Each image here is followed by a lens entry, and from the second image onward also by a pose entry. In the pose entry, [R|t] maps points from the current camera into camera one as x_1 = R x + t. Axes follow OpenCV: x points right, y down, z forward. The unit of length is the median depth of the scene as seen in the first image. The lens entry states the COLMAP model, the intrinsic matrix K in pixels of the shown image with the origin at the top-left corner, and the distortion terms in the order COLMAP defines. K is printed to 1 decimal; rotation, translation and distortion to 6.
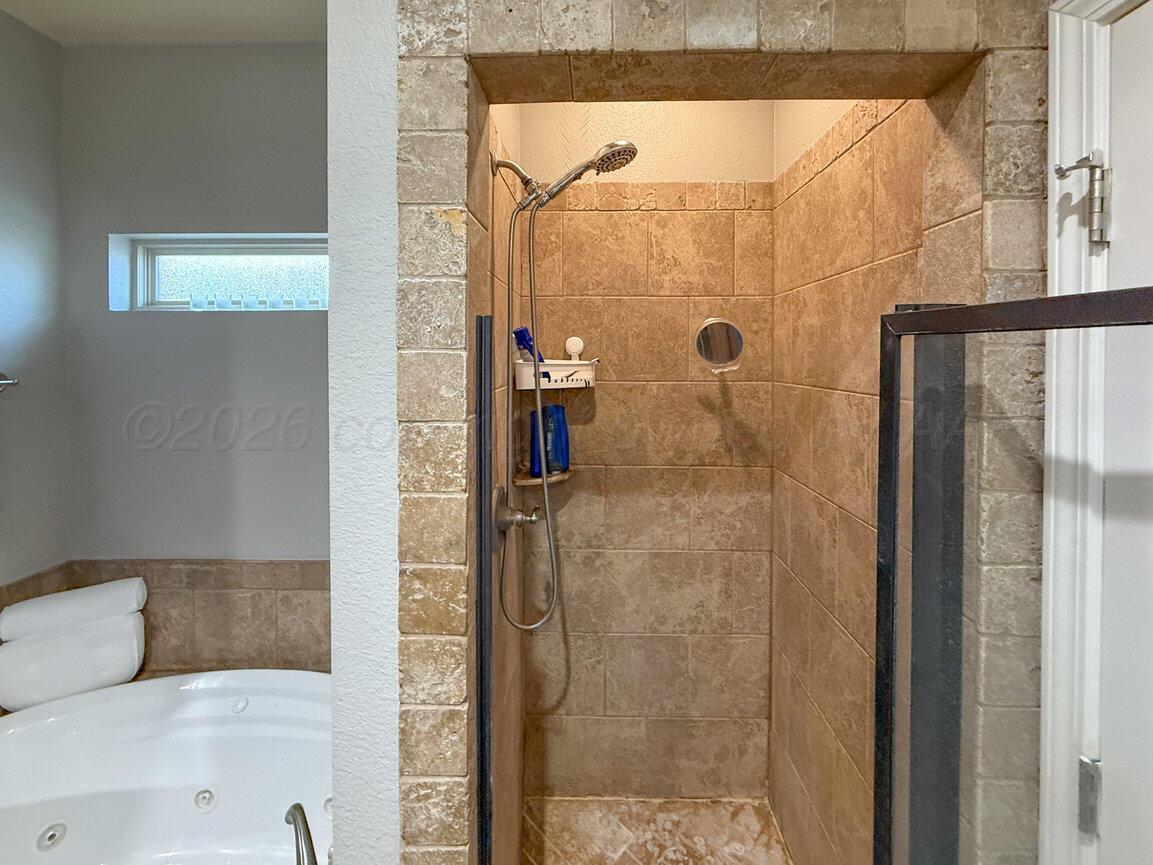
lens RADIAL K [[495.4, 0, 577.8], [0, 495.4, 359.7], [0, 0, 1]] dist [-0.000647, 0.000229]
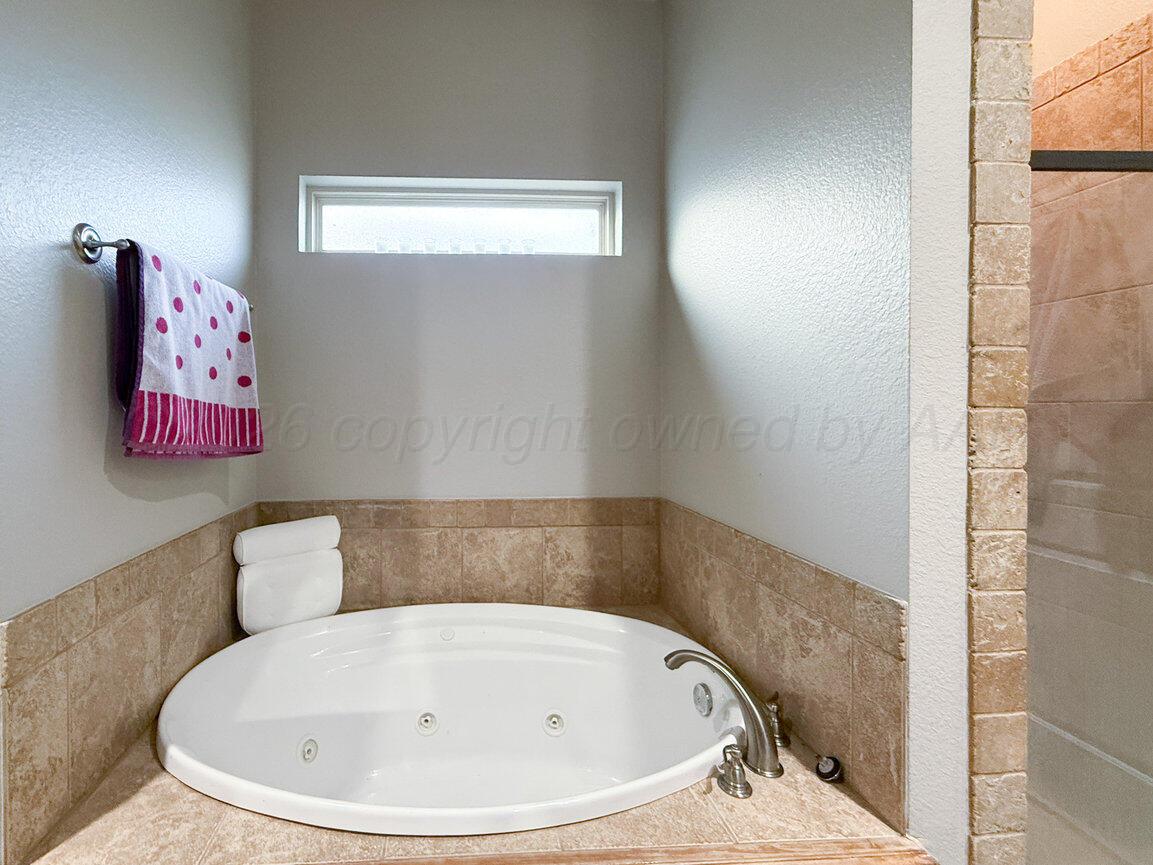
lens RADIAL K [[509.3, 0, 465.4], [0, 509.3, 409.6], [0, 0, 1]] dist [-0.001107, 0.000216]
pose [[0.998282, -0.005332, 0.058351, -1.592872], [0.005809, 0.999951, -0.008011, 0.550472], [-0.058305, 0.008336, 0.998264, -0.122735]]
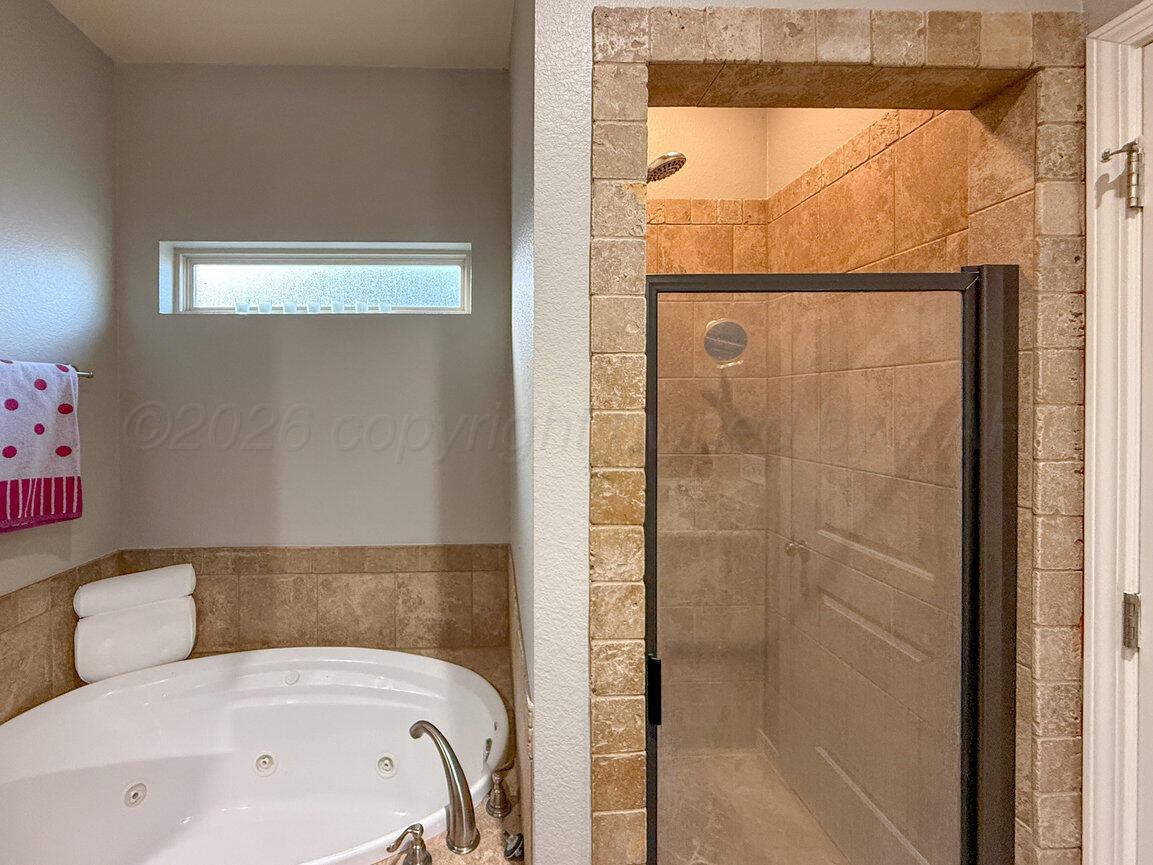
lens RADIAL K [[497.7, 0, 496.8], [0, 497.7, 403.6], [0, 0, 1]] dist [0.000195, -0.000260]
pose [[0.998971, -0.006549, 0.044873, -0.639677], [0.006806, 0.999961, -0.005562, 0.249406], [-0.044835, 0.005861, 0.998977, -0.235394]]
